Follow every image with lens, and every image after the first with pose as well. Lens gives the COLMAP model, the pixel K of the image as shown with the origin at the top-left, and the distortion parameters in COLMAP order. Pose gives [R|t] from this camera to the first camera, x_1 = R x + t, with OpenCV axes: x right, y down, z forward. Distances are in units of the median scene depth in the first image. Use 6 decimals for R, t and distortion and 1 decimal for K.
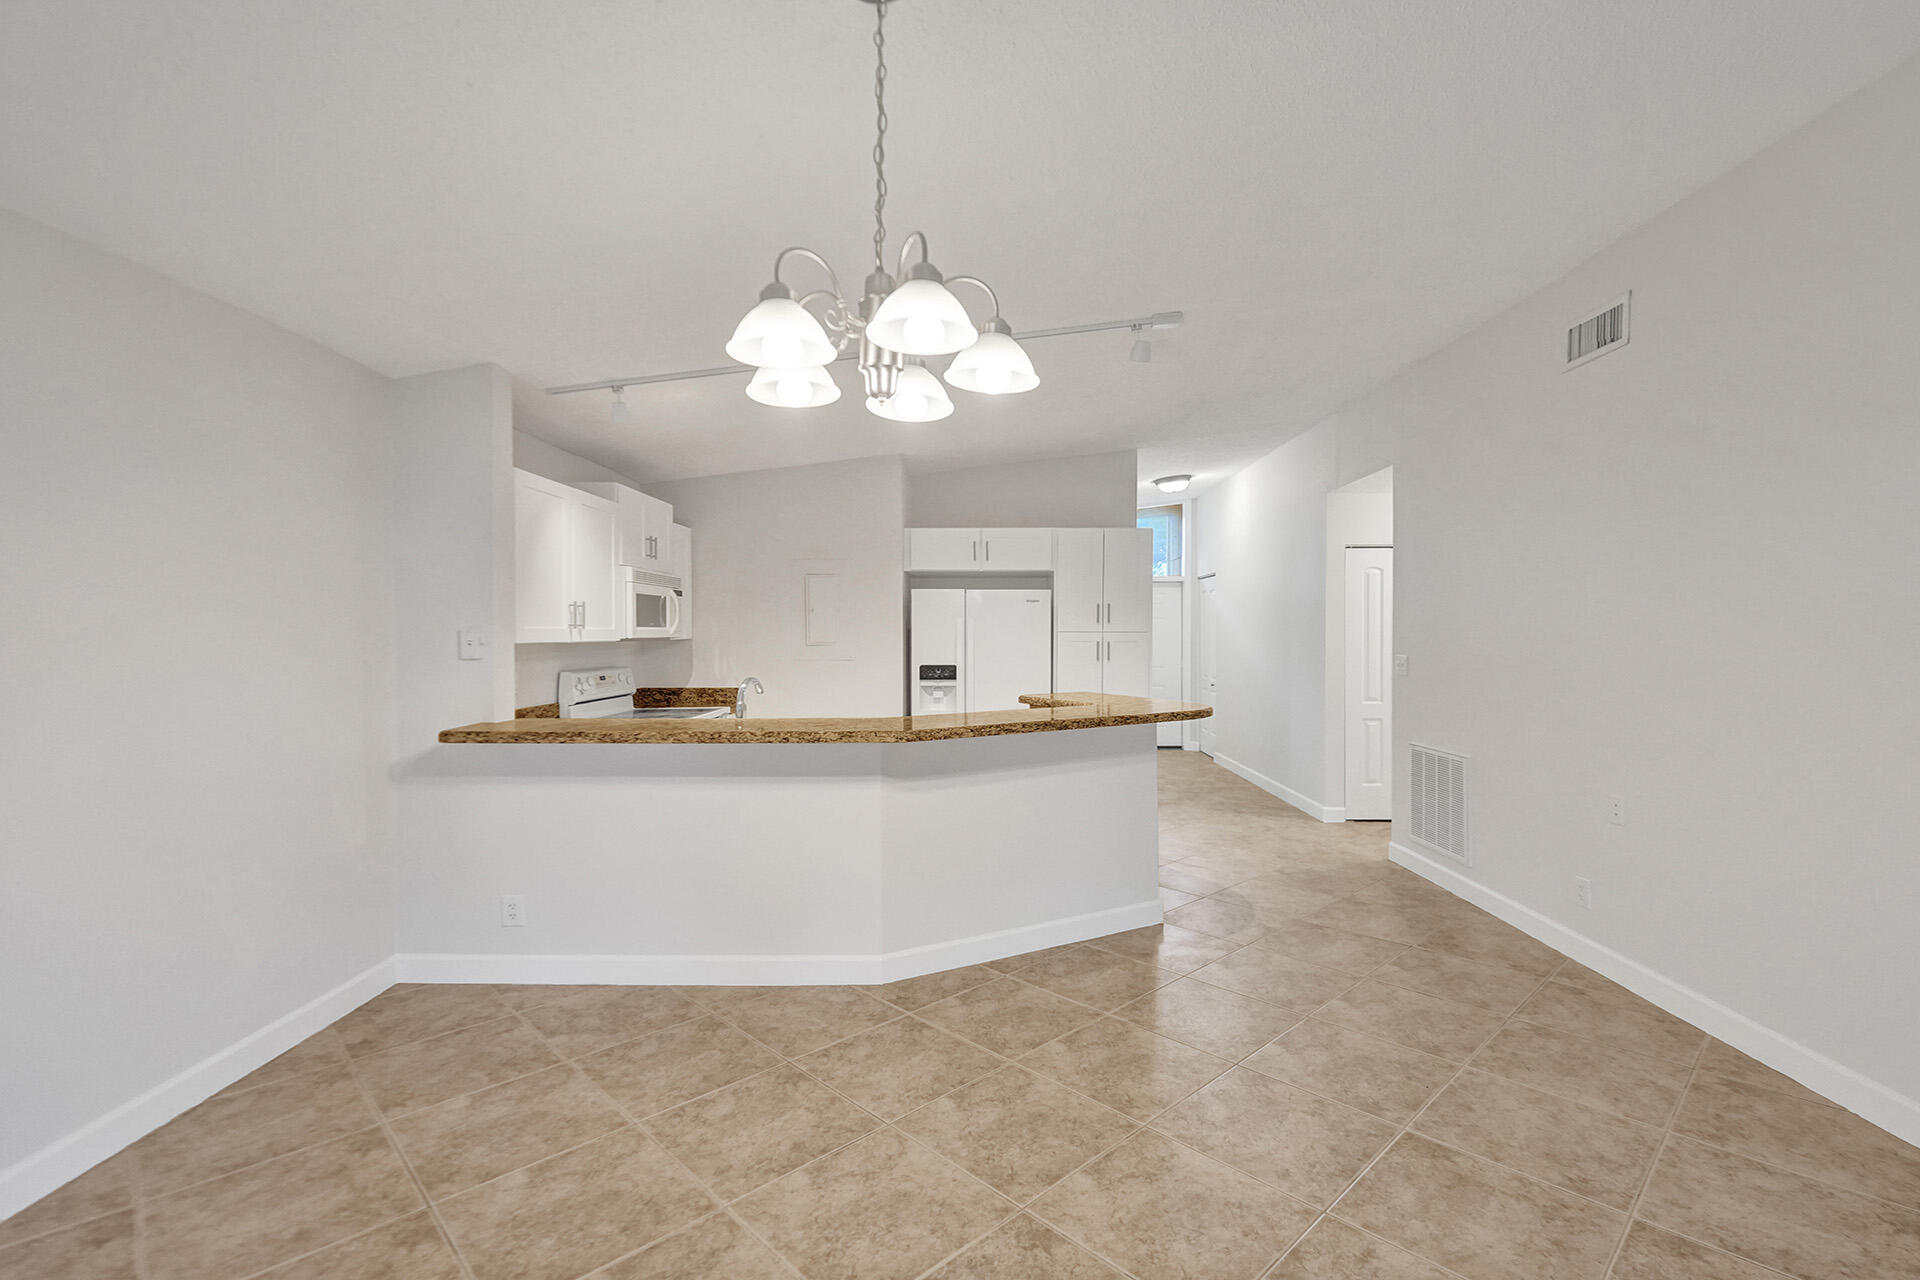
lens RADIAL K [[882.1, 0, 963.3], [0, 882.1, 636.1], [0, 0, 1]] dist [0.000978, 0.000377]
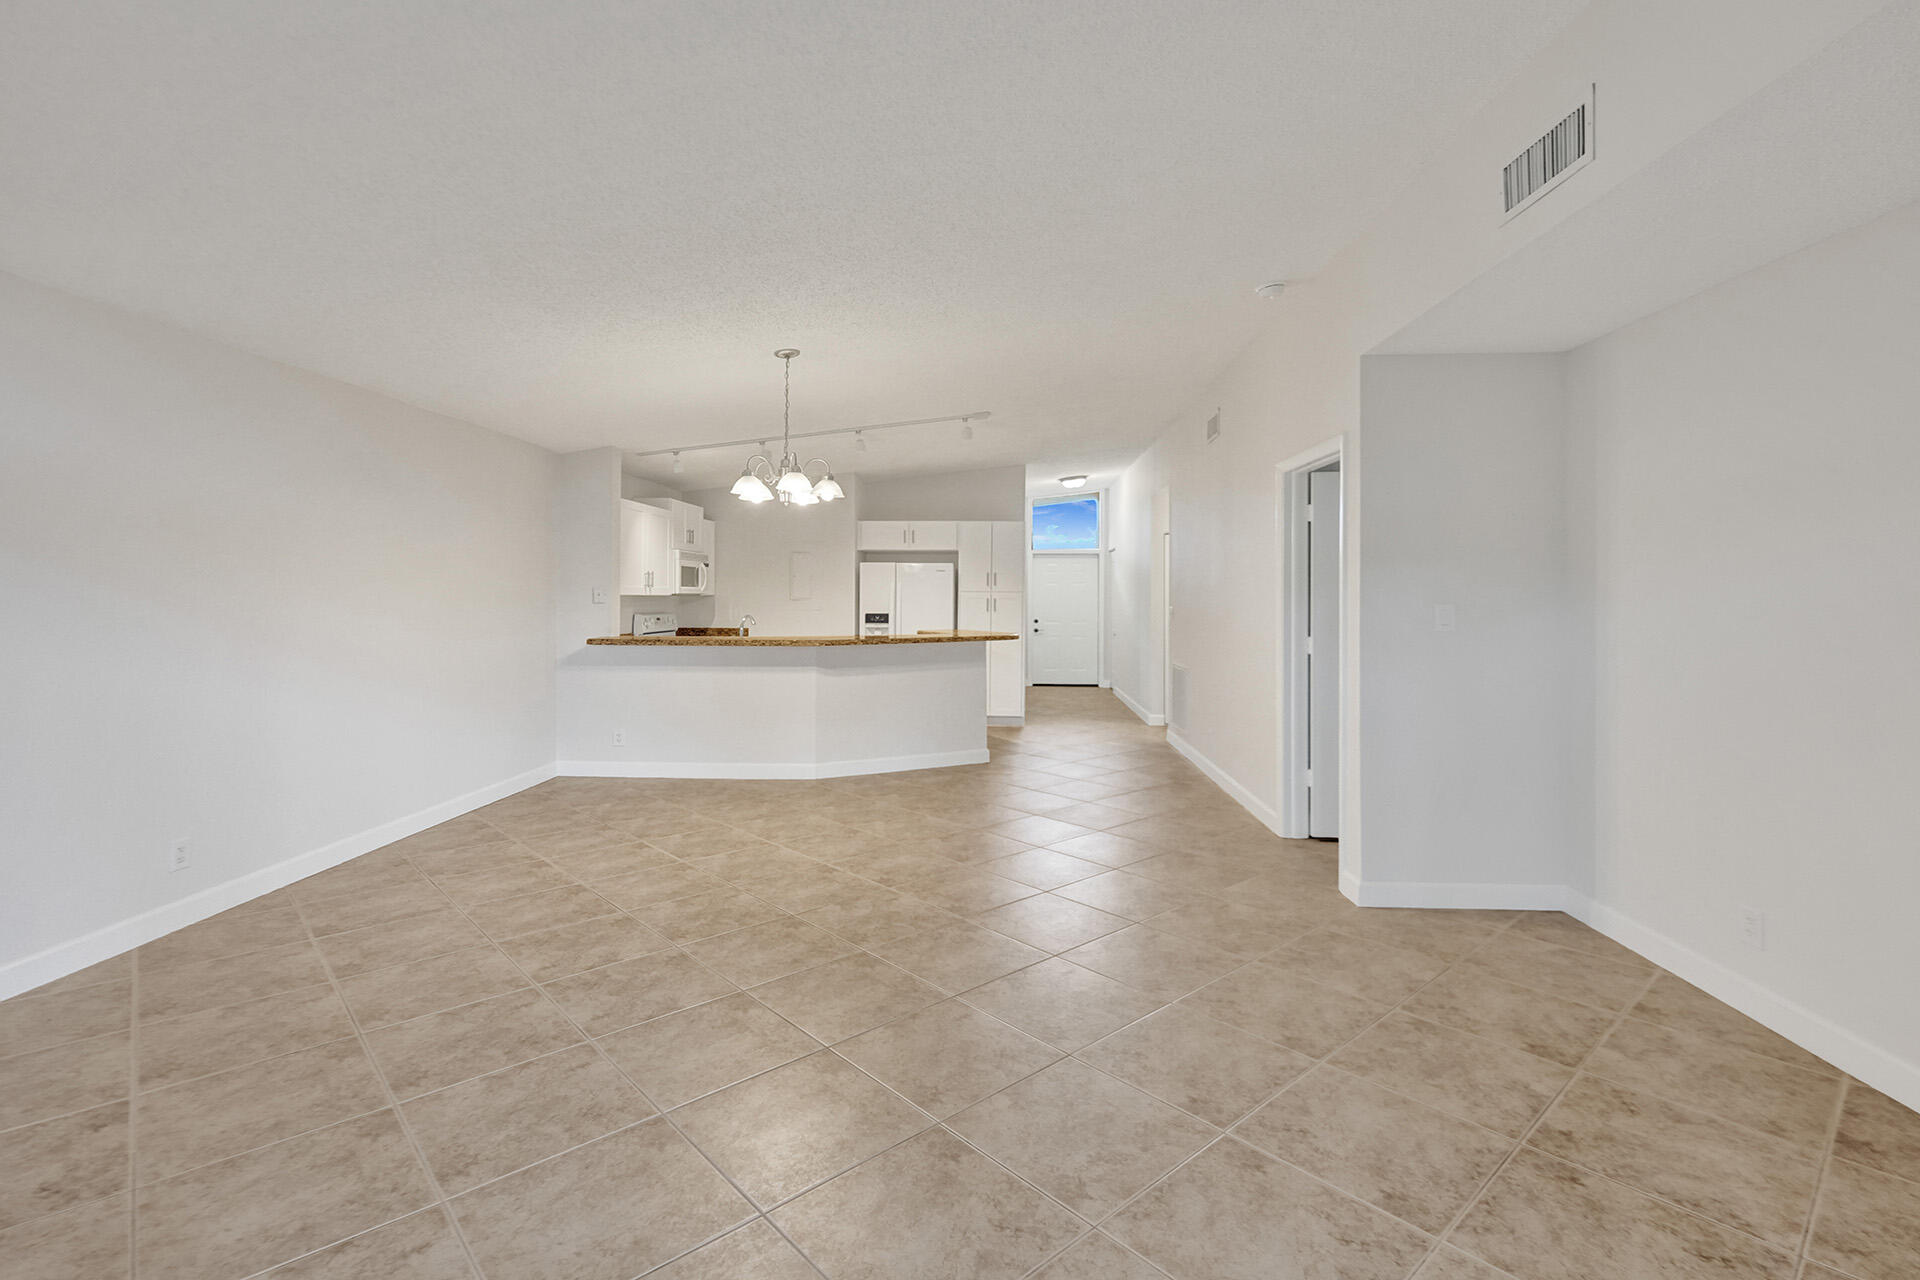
lens RADIAL K [[896.7, 0, 950.8], [0, 896.7, 580.9], [0, 0, 1]] dist [0.000495, 0.000075]
pose [[0.999283, 0.004820, -0.037557, 0.163134], [-0.005595, 0.999773, -0.020554, 0.009066], [0.037450, 0.020750, 0.999083, -0.551087]]
